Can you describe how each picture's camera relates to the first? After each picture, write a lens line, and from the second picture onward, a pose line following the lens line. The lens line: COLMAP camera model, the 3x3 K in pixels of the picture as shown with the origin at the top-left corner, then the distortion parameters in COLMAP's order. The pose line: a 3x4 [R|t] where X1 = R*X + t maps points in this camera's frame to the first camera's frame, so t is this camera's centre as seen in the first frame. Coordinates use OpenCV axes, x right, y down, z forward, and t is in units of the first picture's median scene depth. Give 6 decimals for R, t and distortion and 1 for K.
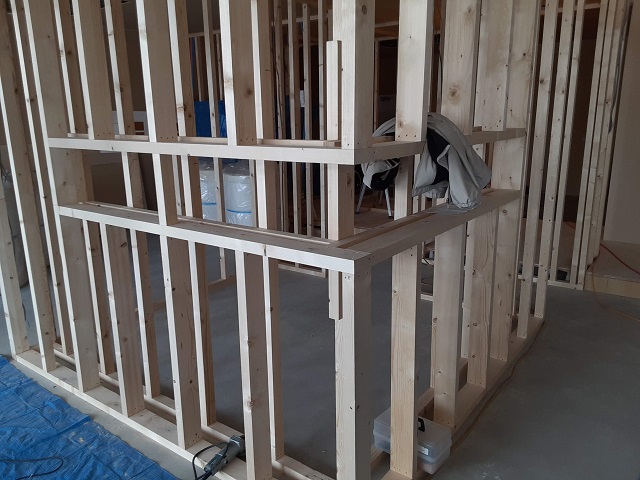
lens RADIAL K [[510.5, 0, 309.1], [0, 510.5, 241.7], [0, 0, 1]] dist [0.106654, -0.143236]
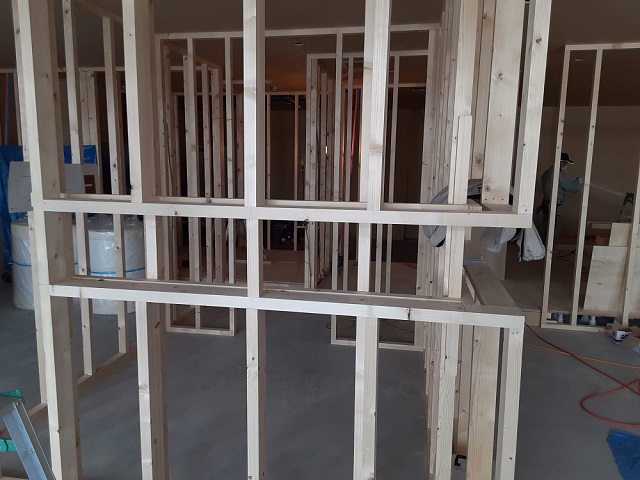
lens RADIAL K [[510.5, 0, 309.1], [0, 510.5, 241.7], [0, 0, 1]] dist [0.106654, -0.143236]
pose [[0.899889, -0.041924, 0.434099, -0.478673], [0.080972, 0.994124, -0.071846, -0.046807], [-0.428536, 0.099804, 0.897996, 0.124000]]
